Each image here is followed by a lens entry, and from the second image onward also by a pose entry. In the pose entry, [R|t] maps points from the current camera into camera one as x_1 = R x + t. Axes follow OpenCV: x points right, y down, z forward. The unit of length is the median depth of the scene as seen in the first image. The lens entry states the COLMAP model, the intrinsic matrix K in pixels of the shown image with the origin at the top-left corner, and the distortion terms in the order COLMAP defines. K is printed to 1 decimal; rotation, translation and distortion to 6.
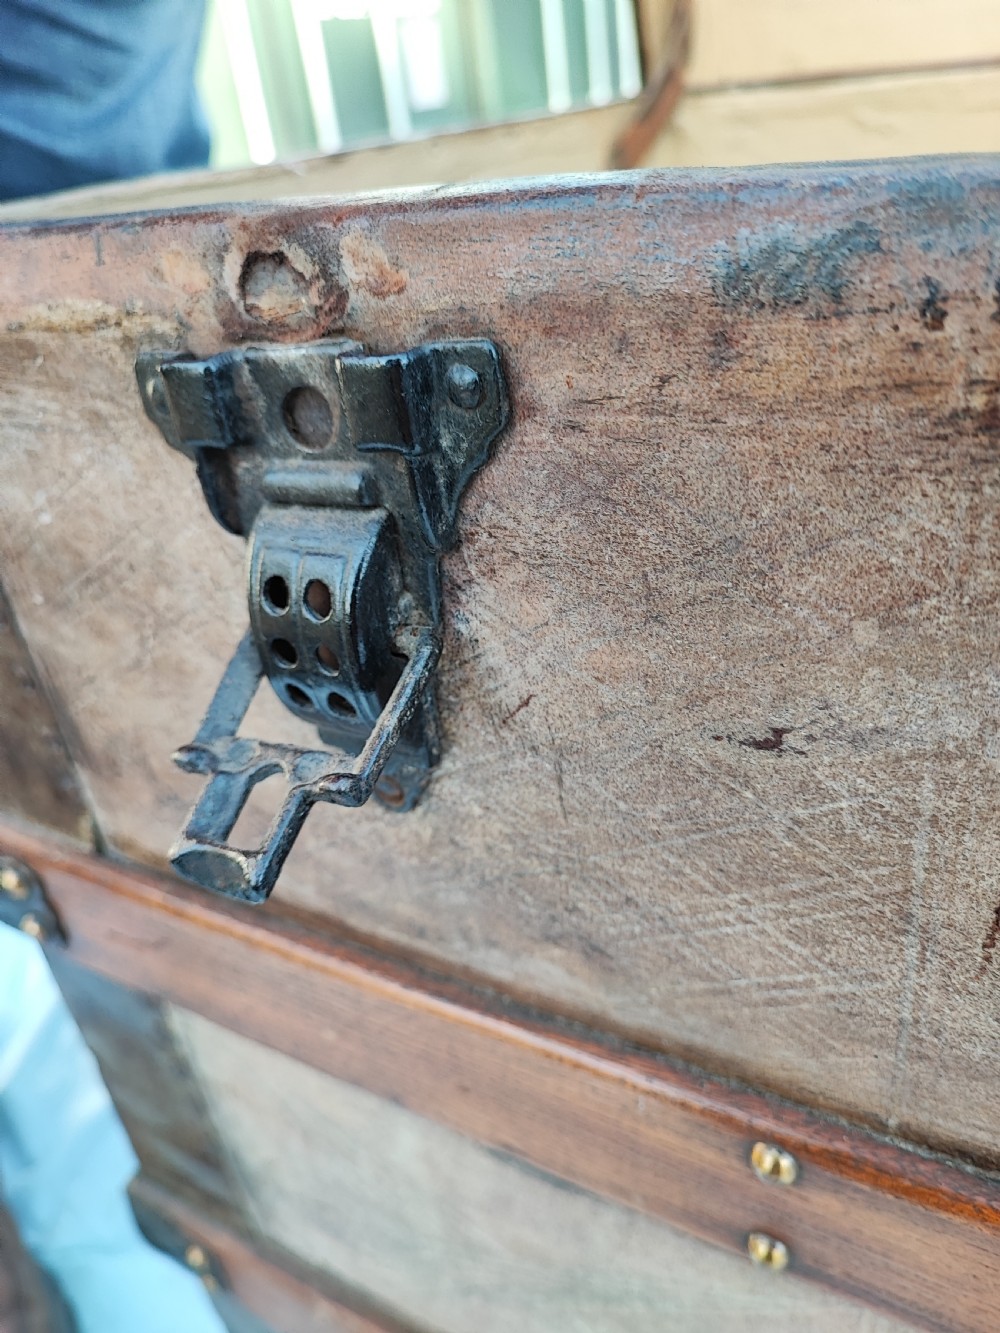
lens RADIAL K [[1029.6, 0, 500.0], [0, 1029.6, 666.5], [0, 0, 1]] dist [-0.048509, 0.011585]
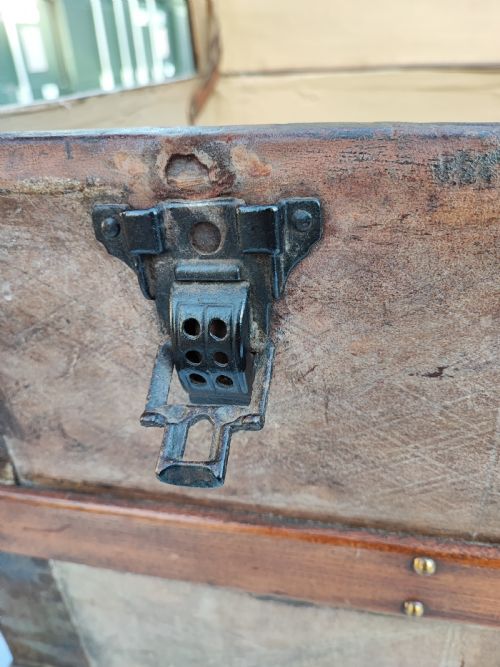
lens RADIAL K [[515.2, 0, 250.0], [0, 515.2, 333.5], [0, 0, 1]] dist [-0.048509, 0.011585]
pose [[0.949406, -0.089645, 0.300987, -0.403846], [0.100915, 0.994650, -0.022073, -0.027150], [-0.297398, 0.051330, 0.953373, 0.038751]]
